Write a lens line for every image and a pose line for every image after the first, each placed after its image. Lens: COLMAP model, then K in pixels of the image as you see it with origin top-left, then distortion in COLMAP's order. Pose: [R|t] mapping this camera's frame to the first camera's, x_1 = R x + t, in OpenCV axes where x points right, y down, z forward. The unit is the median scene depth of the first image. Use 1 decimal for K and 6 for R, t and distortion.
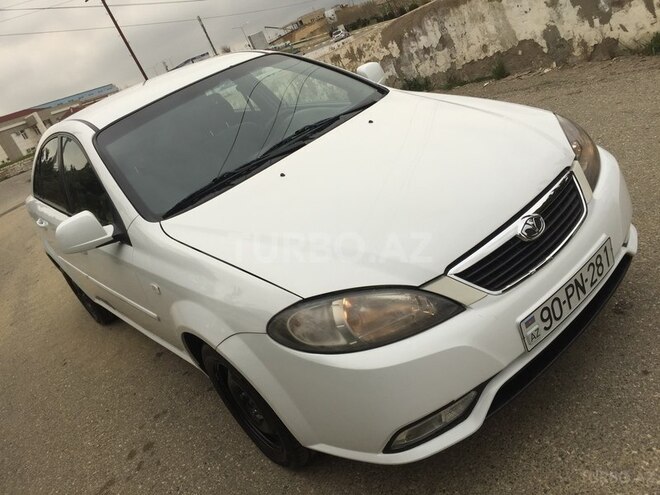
lens RADIAL K [[567.1, 0, 330.0], [0, 567.1, 247.5], [0, 0, 1]] dist [0.013076, -0.014985]
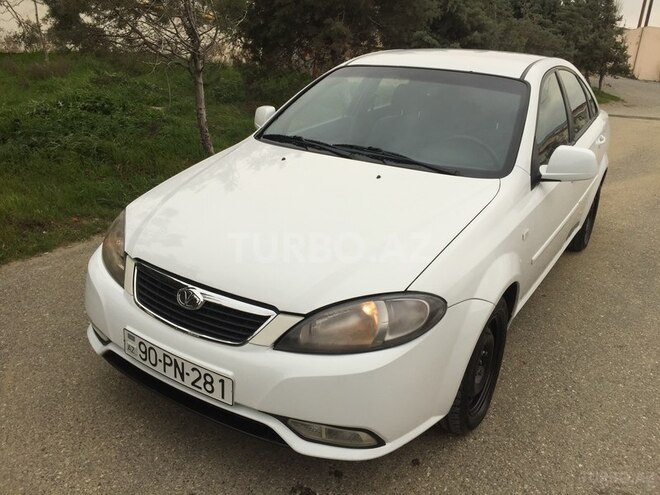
lens RADIAL K [[567.1, 0, 330.0], [0, 567.1, 247.5], [0, 0, 1]] dist [0.013076, -0.014985]
pose [[0.288746, 0.671696, -0.682239, 0.600151], [-0.532659, 0.704829, 0.468498, -0.412841], [0.795550, 0.228124, 0.561302, 0.303877]]
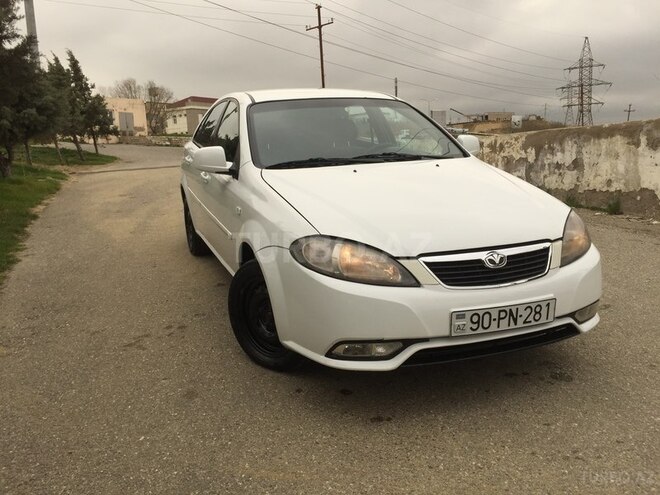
lens RADIAL K [[567.1, 0, 330.0], [0, 567.1, 247.5], [0, 0, 1]] dist [0.013076, -0.014985]
pose [[0.892697, 0.402550, -0.202597, 0.141503], [-0.422826, 0.903695, -0.067487, 0.103847], [0.155919, 0.145909, 0.976934, -0.207140]]
